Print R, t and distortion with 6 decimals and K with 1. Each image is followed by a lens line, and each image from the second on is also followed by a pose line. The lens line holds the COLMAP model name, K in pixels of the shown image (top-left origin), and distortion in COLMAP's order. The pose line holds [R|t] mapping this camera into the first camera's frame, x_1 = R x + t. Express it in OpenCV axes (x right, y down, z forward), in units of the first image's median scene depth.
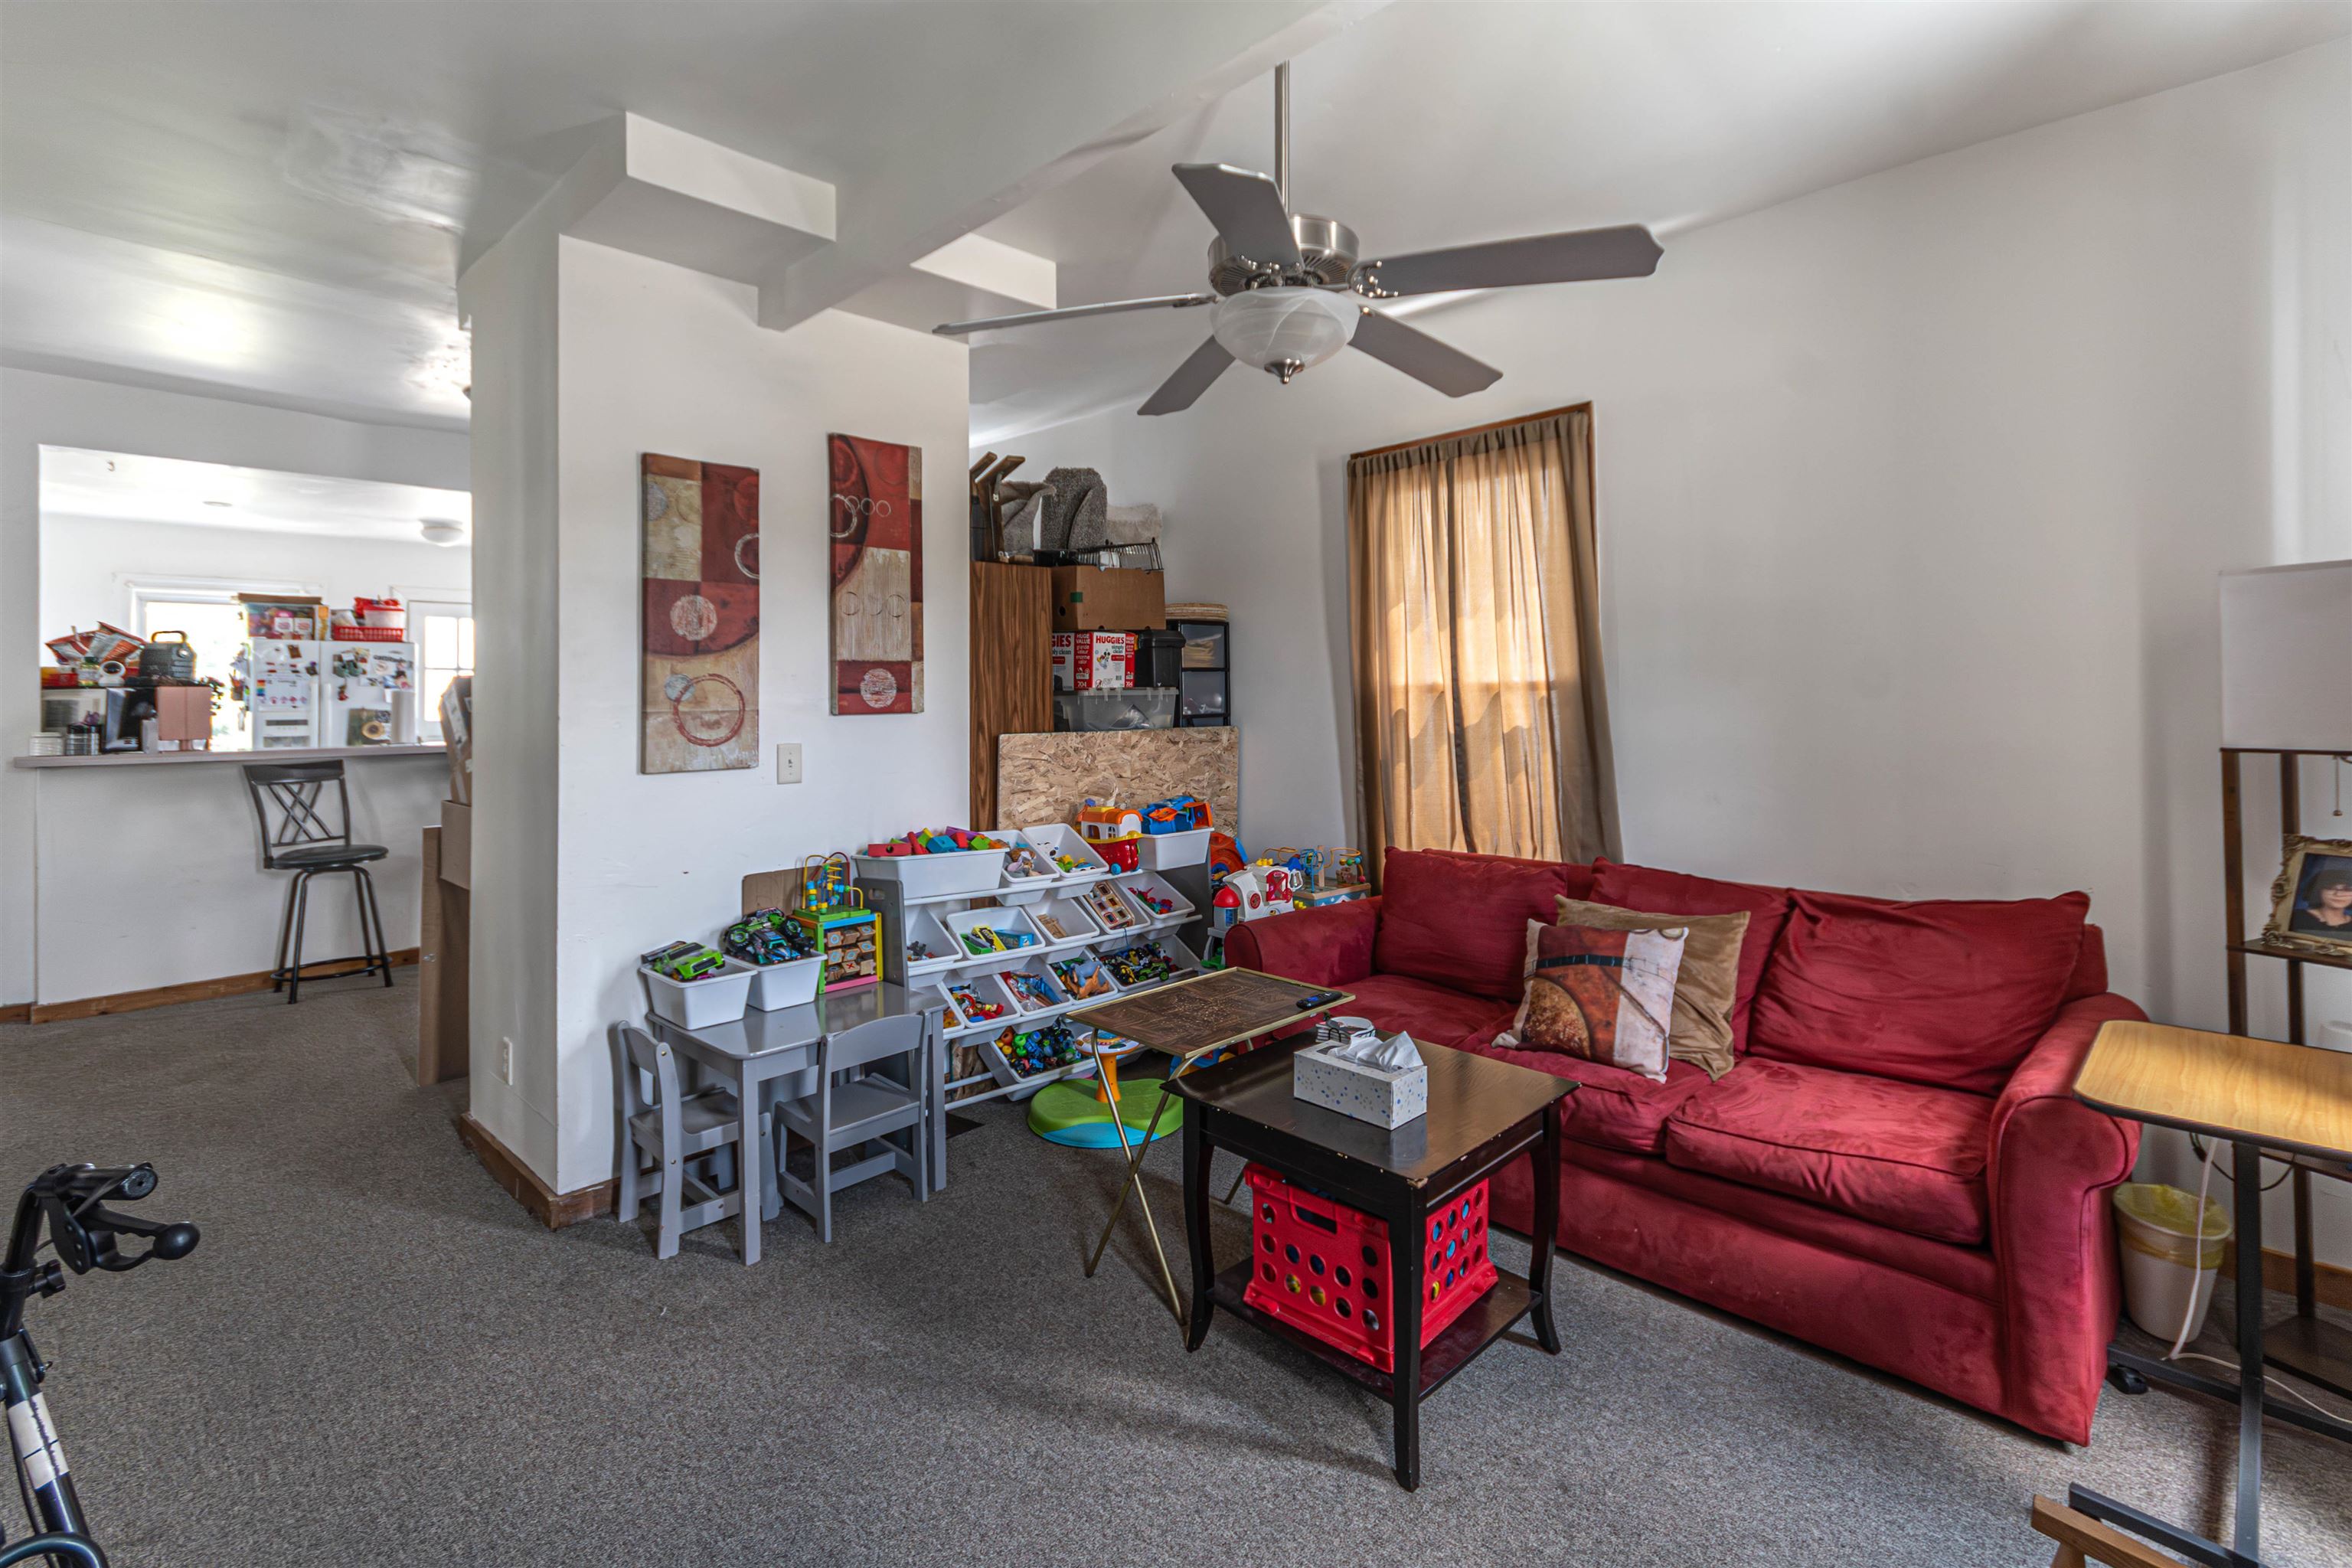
lens RADIAL K [[1050.4, 0, 1186.8], [0, 1050.4, 685.1], [0, 0, 1]] dist [0.001056, -0.000080]
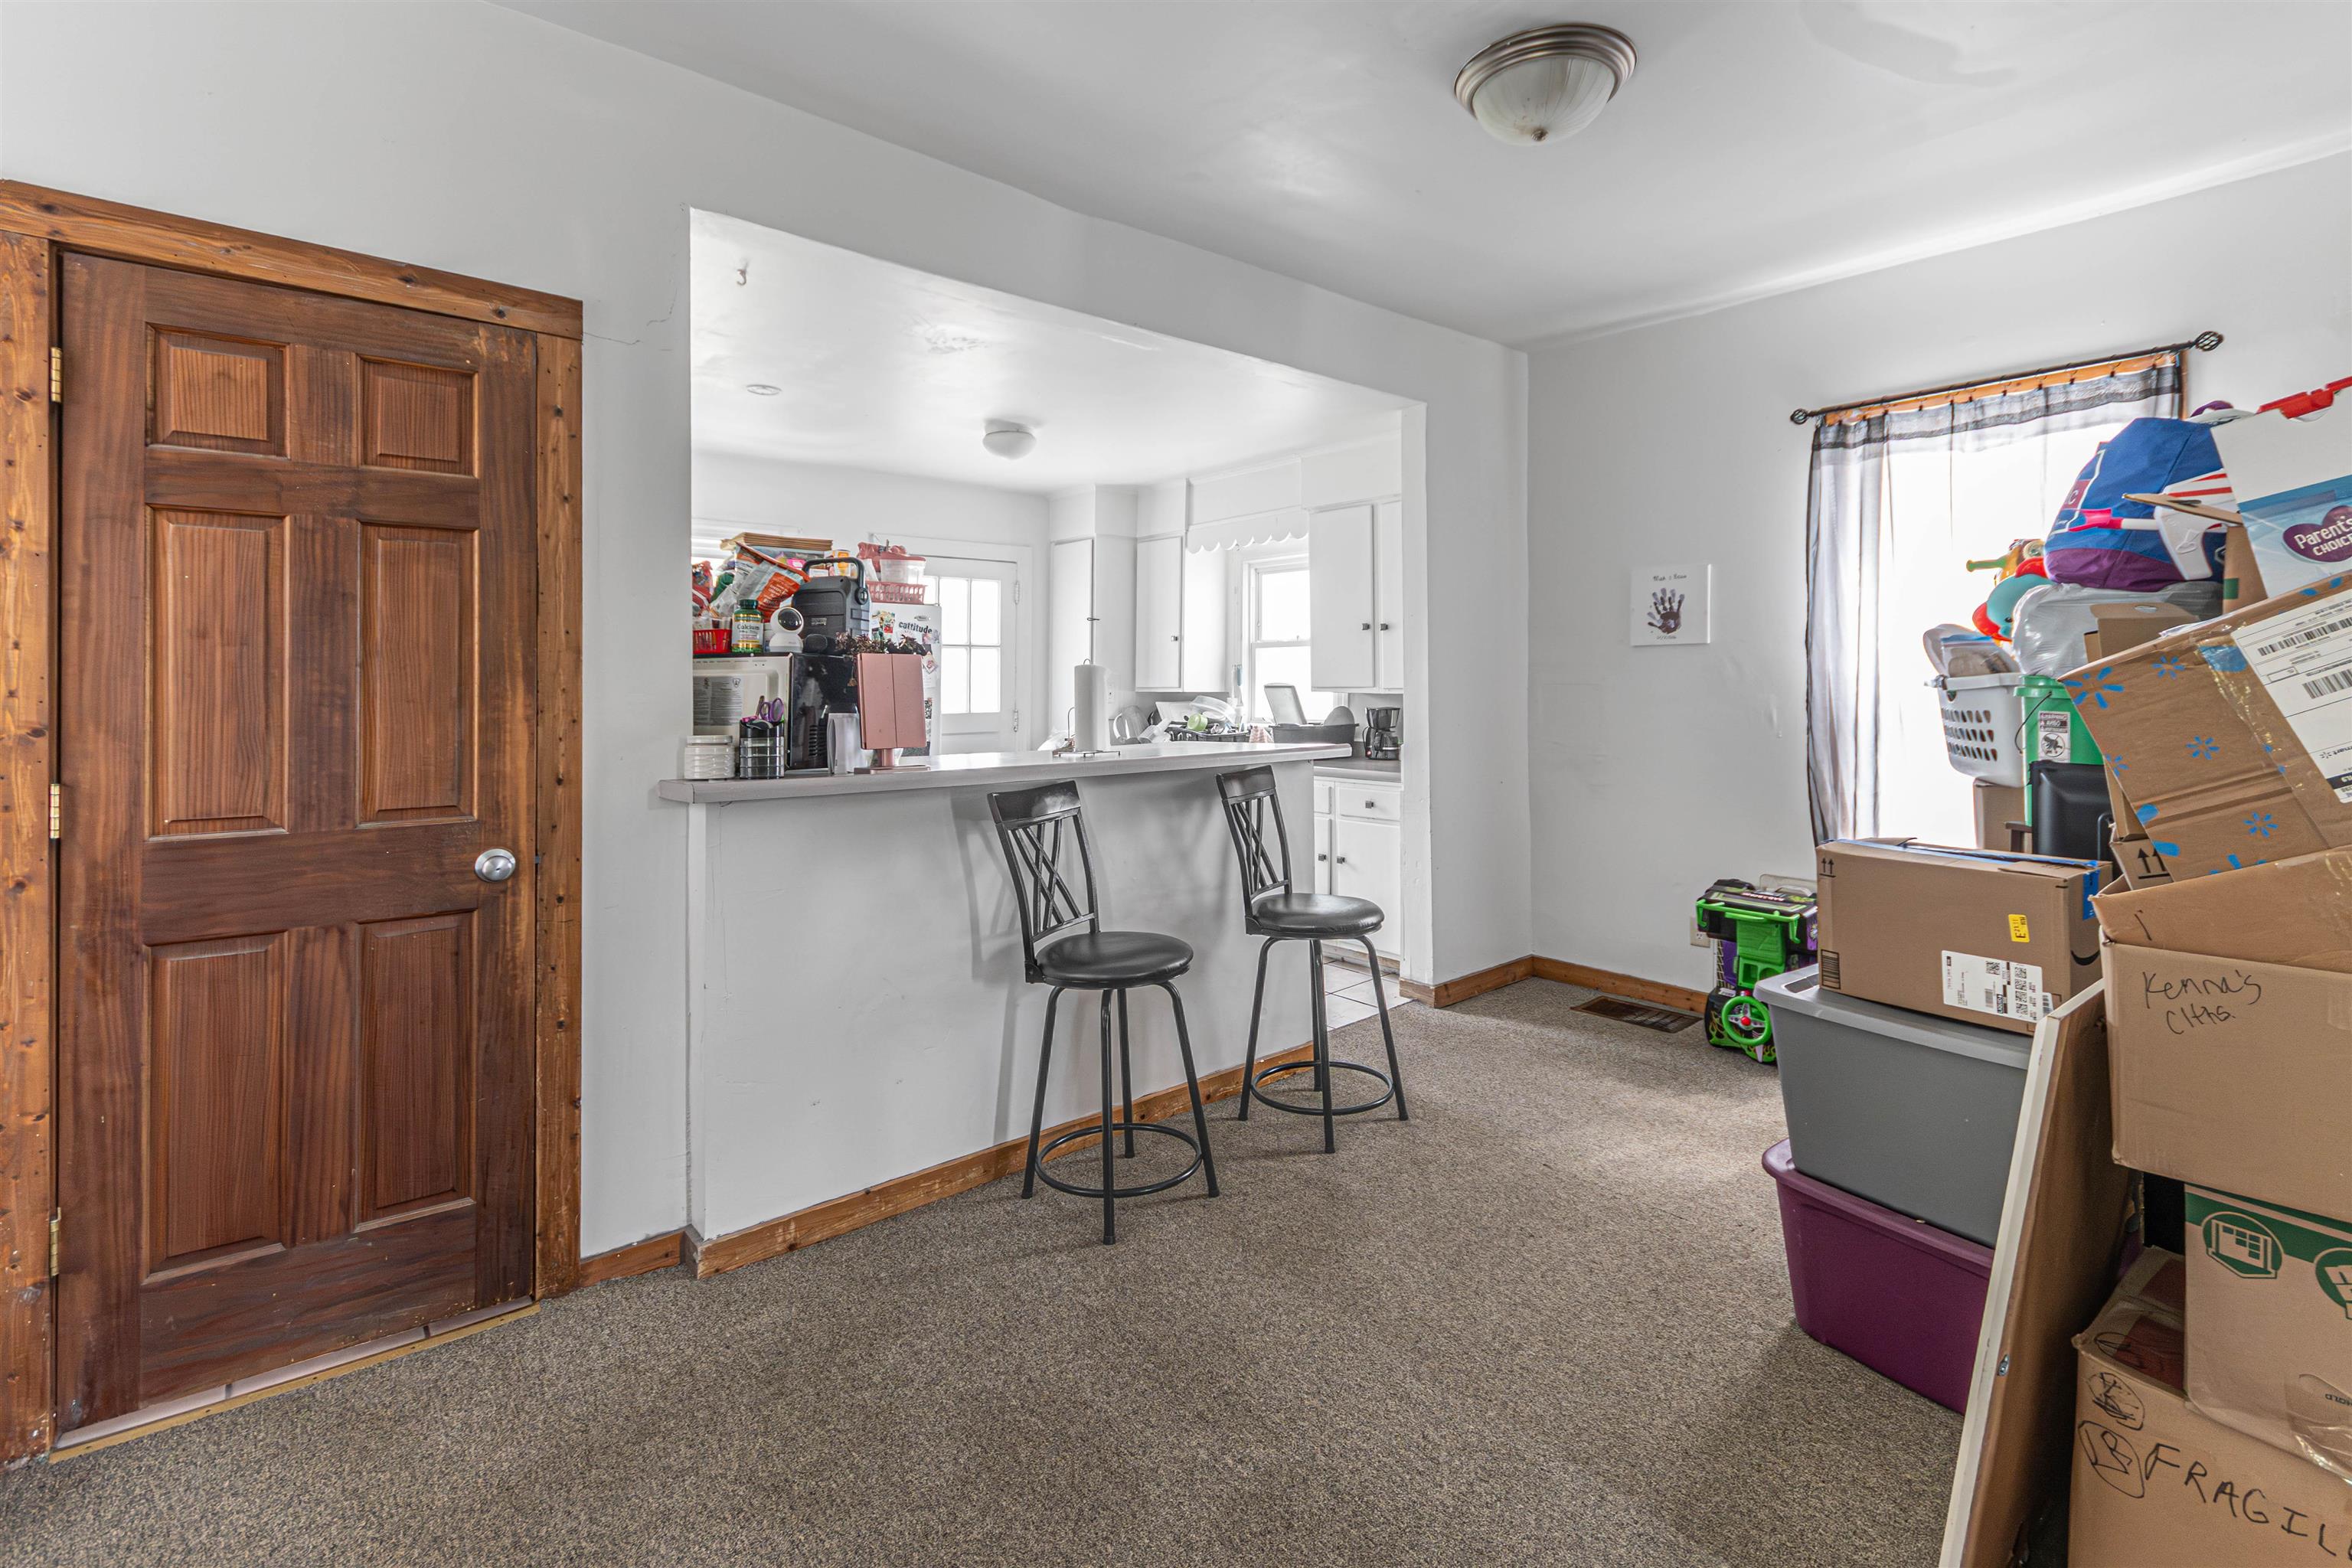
lens RADIAL K [[1050.4, 0, 1219.5], [0, 1050.4, 683.0], [0, 0, 1]] dist [0.001056, -0.000080]
pose [[0.991313, 0.002485, -0.131499, -0.457242], [-0.001249, 0.999954, 0.009485, 0.007257], [0.131516, -0.009238, 0.991271, 0.303060]]
